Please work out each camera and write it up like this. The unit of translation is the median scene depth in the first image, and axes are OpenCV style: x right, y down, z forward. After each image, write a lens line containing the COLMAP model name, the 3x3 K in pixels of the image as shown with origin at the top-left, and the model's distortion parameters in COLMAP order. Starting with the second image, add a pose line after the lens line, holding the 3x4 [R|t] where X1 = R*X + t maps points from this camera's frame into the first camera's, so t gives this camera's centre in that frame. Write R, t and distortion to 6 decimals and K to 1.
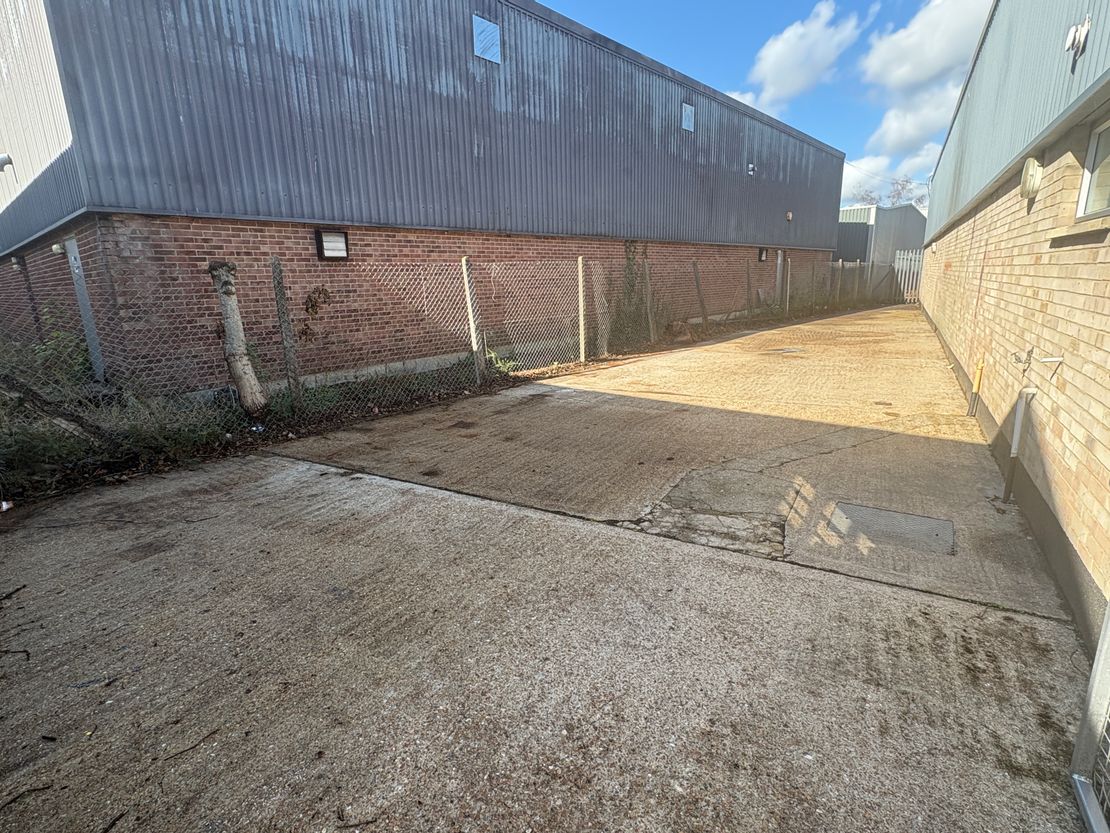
lens RADIAL K [[549.6, 0, 556.1], [0, 549.6, 417.3], [0, 0, 1]] dist [0.000654, -0.000246]
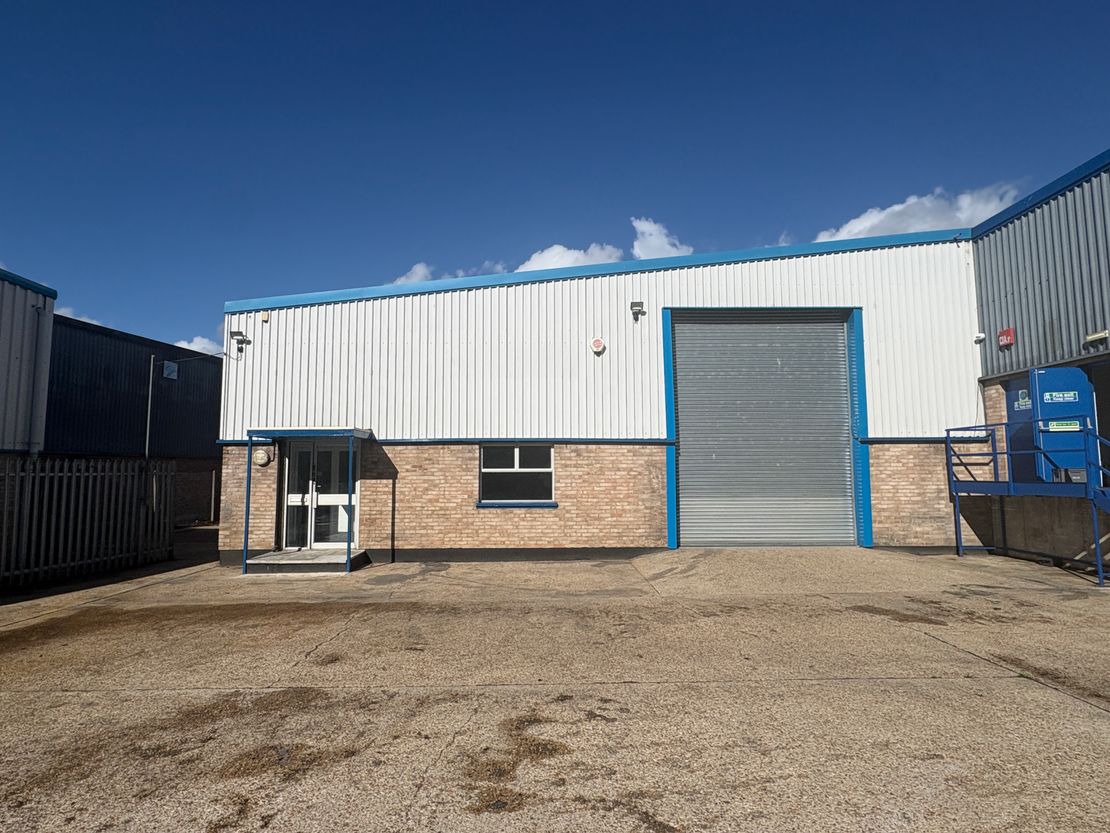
lens RADIAL K [[638.8, 0, 564.6], [0, 638.8, 412.8], [0, 0, 1]] dist [0.008605, 0.001703]
pose [[0.860949, 0.069381, 0.503937, -0.051620], [0.105472, 0.944780, -0.310269, 0.396633], [-0.497636, 0.320277, 0.806090, -1.689940]]
